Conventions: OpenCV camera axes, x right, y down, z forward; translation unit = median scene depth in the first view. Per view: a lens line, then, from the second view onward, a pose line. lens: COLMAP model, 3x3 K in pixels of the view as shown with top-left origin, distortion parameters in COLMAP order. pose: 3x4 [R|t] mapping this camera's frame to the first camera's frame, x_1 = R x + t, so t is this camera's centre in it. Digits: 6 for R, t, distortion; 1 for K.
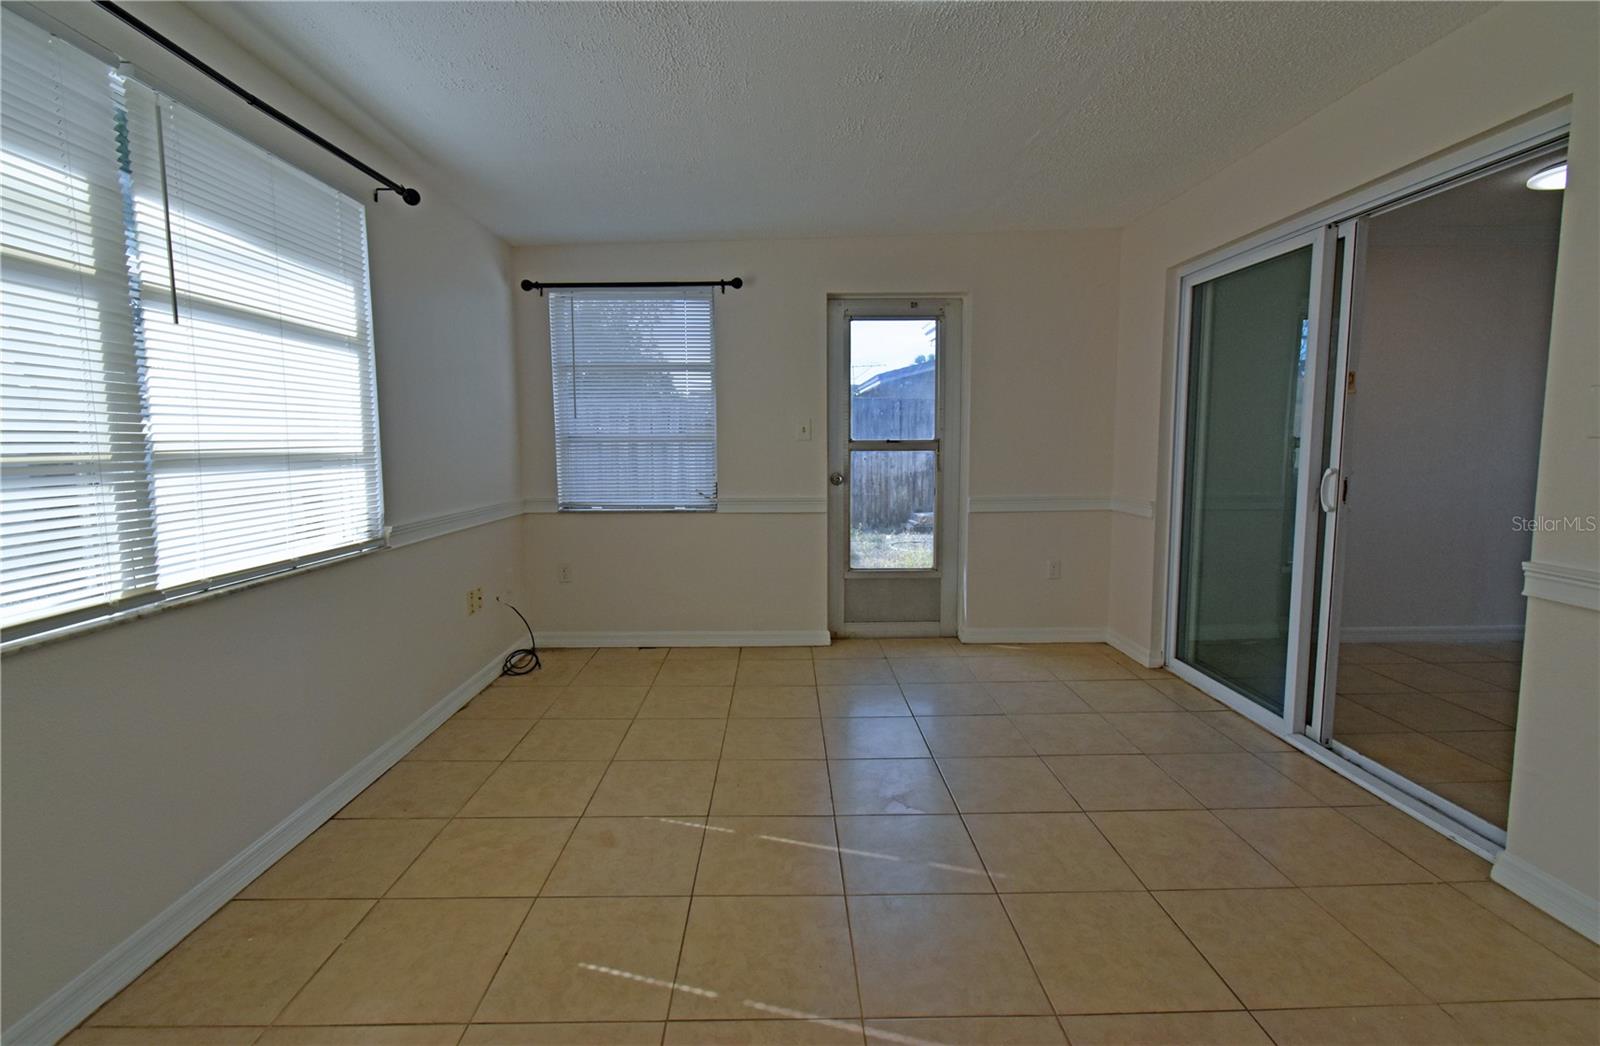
lens RADIAL K [[700.6, 0, 801.1], [0, 700.6, 495.9], [0, 0, 1]] dist [0.001745, 0.000108]
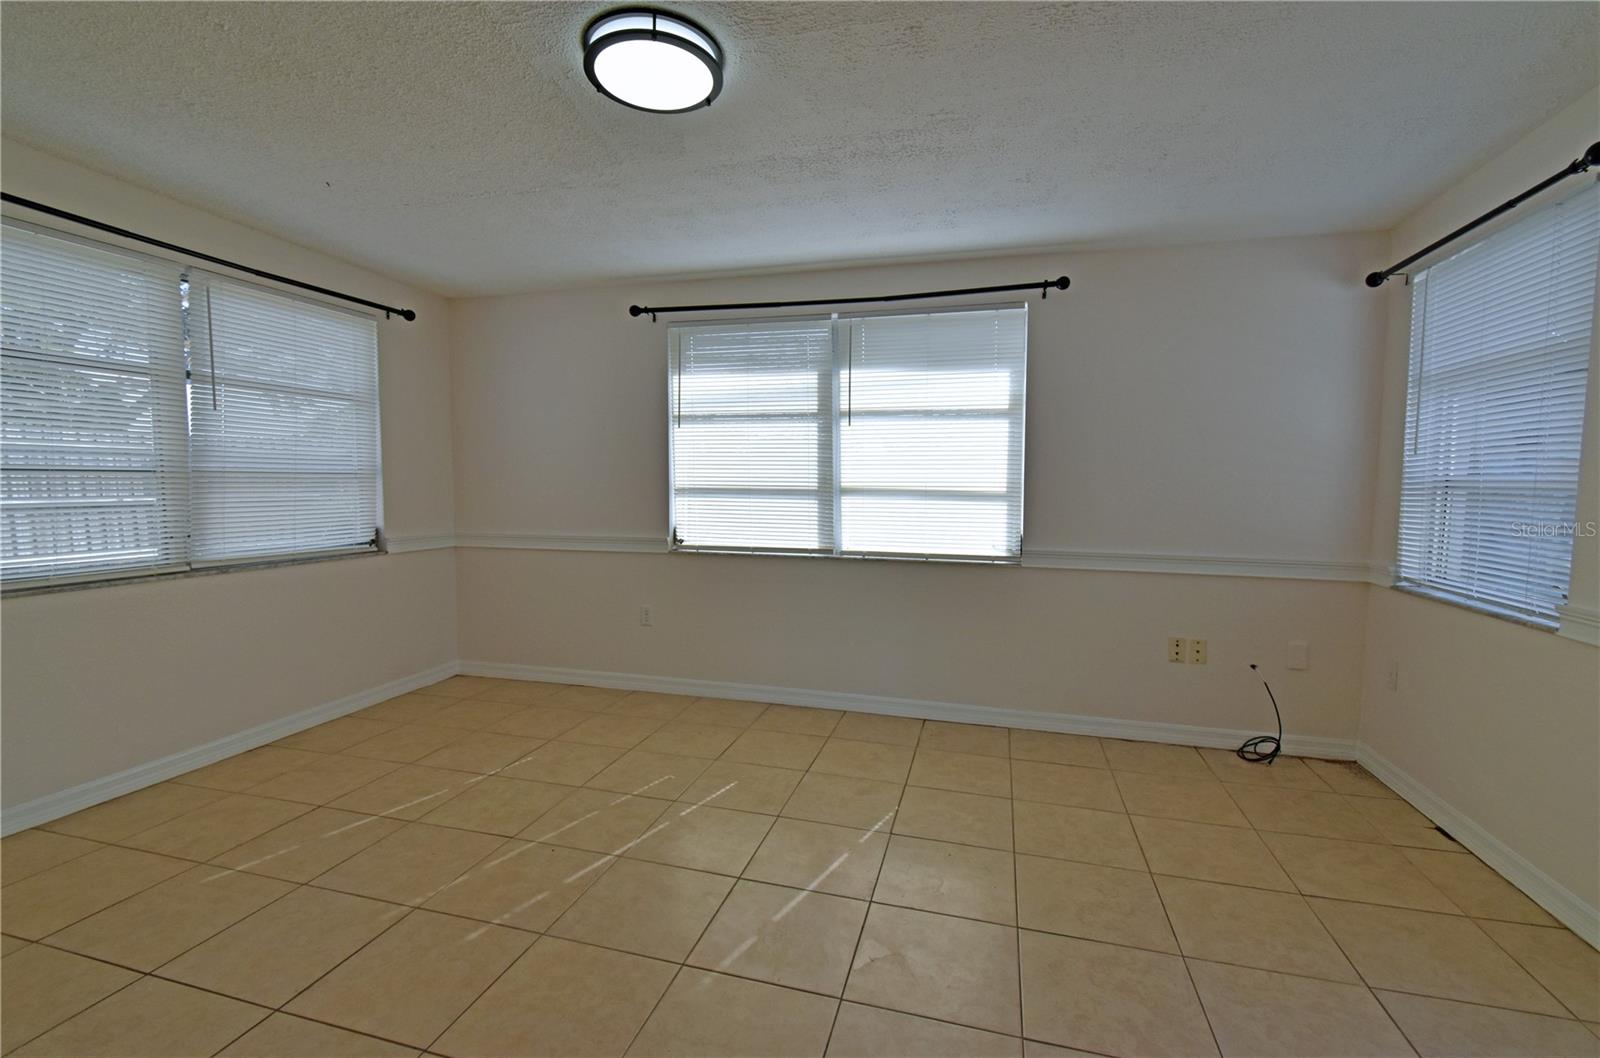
lens RADIAL K [[726.6, 0, 800.0], [0, 726.6, 529.0], [0, 0, 1]] dist [0.003714, 0.000157]
pose [[-0.298541, 0.056811, -0.952705, 1.037815], [-0.086141, 0.992549, 0.086180, -0.093744], [0.950502, 0.107795, -0.291423, 1.268156]]
